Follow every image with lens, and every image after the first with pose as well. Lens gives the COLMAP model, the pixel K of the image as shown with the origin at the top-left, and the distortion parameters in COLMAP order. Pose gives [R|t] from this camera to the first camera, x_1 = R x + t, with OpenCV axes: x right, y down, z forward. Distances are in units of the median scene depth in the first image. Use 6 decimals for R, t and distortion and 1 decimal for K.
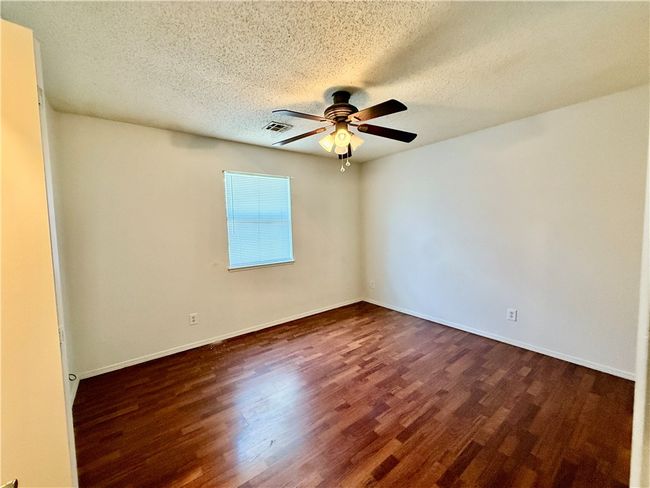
lens RADIAL K [[259.9, 0, 323.6], [0, 259.9, 243.7], [0, 0, 1]] dist [-0.000054, 0.000027]
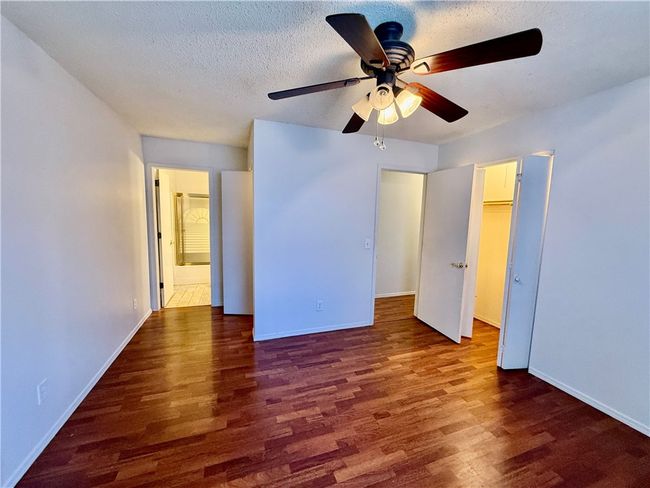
lens RADIAL K [[259.9, 0, 323.6], [0, 259.9, 243.7], [0, 0, 1]] dist [-0.000054, 0.000027]
pose [[-0.951414, -0.038475, 0.305501, 0.010407], [0.013095, 0.986209, 0.164985, -0.156936], [-0.307635, 0.160970, -0.937789, 1.814501]]
